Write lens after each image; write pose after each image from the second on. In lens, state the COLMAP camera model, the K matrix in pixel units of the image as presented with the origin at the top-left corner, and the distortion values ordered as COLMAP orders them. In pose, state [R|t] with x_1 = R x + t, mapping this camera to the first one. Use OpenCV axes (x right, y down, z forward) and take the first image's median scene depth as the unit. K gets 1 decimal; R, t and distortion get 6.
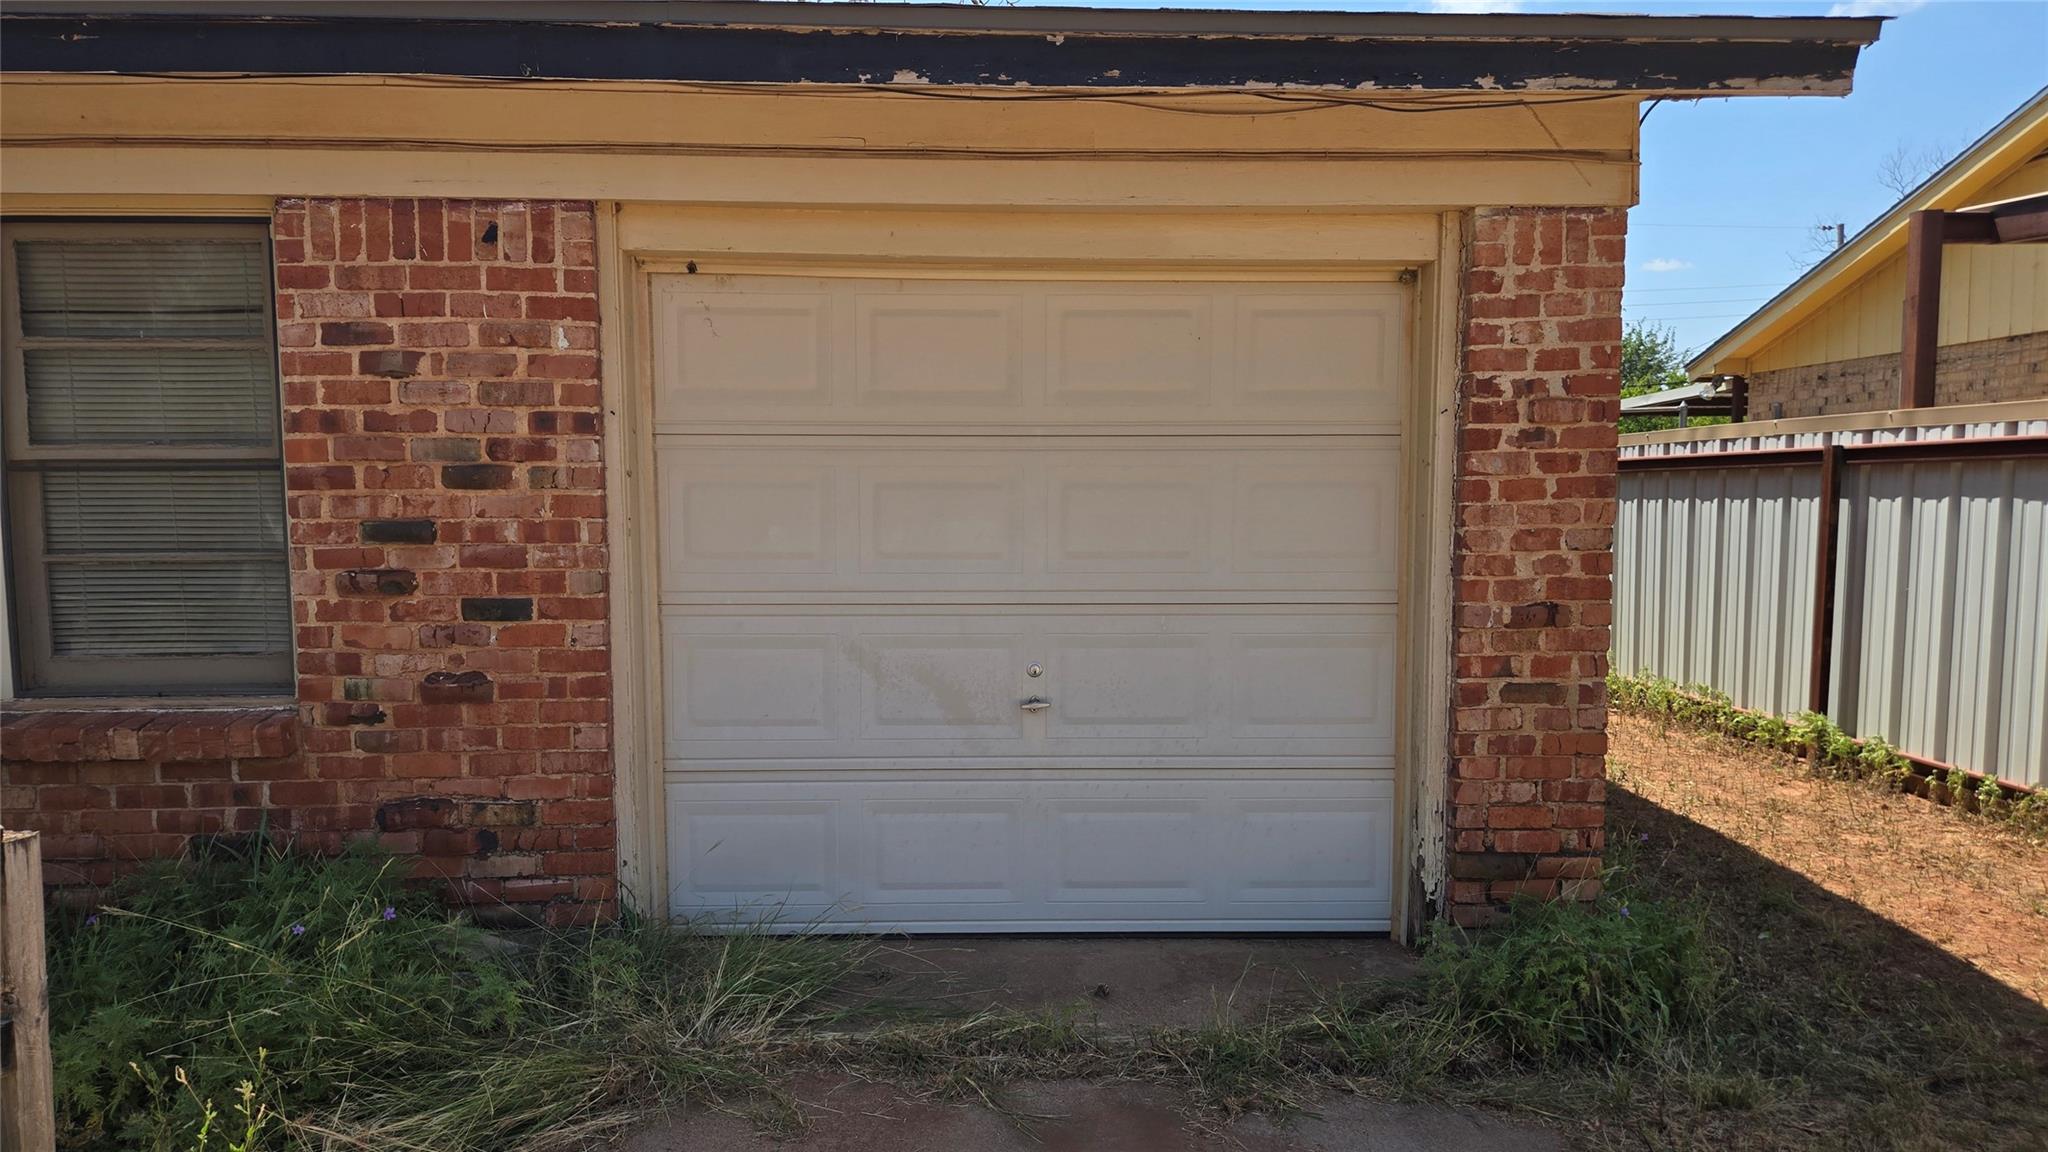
lens RADIAL K [[1317.2, 0, 1013.2], [0, 1317.2, 578.0], [0, 0, 1]] dist [0.071349, -0.036636]
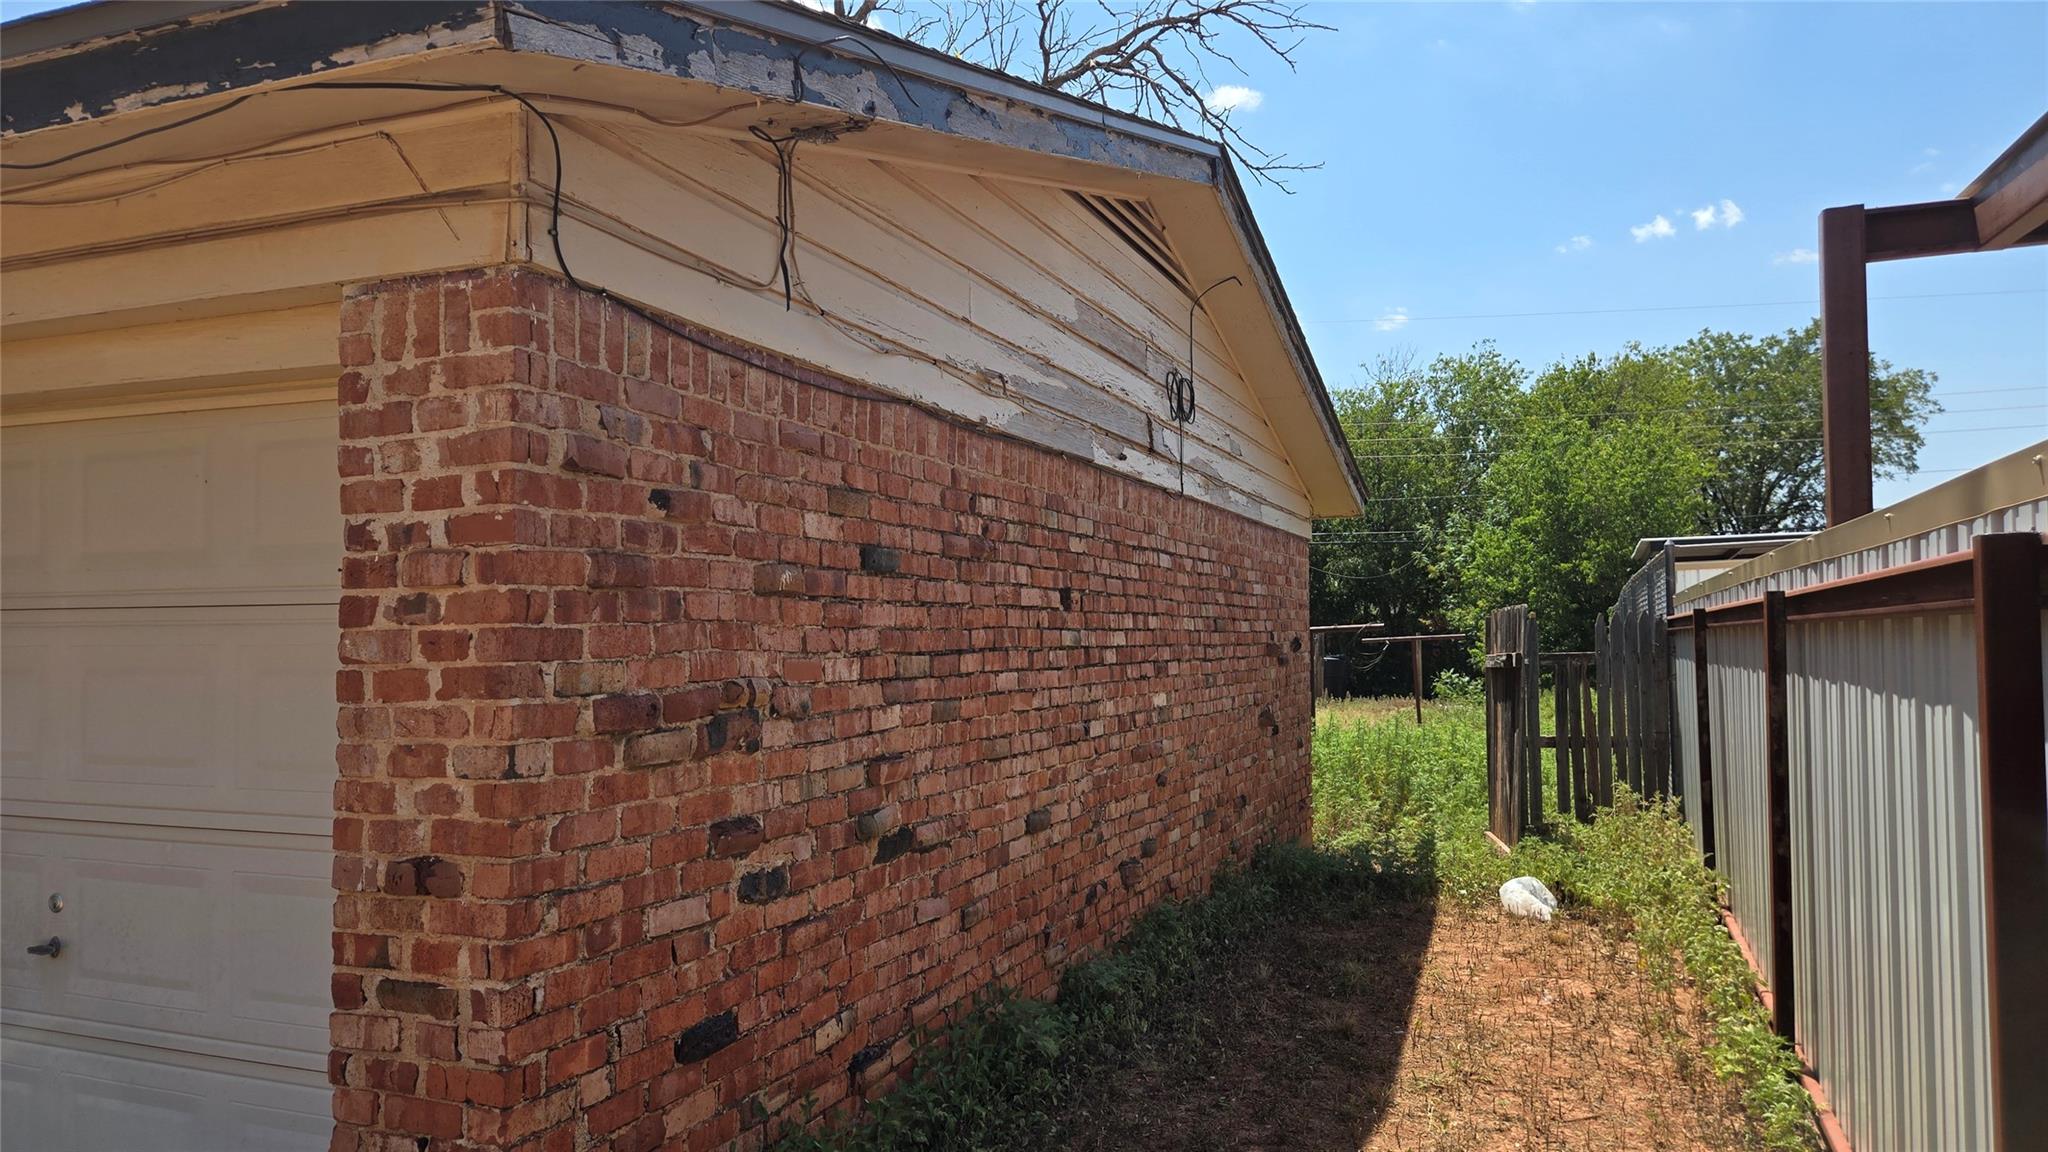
lens RADIAL K [[1317.2, 0, 1032.6], [0, 1317.2, 579.8], [0, 0, 1]] dist [0.071349, -0.036636]
pose [[0.912760, -0.021303, -0.407940, 0.953933], [-0.021519, 0.994745, -0.100093, -0.058896], [0.407929, 0.100139, 0.907505, 0.512019]]
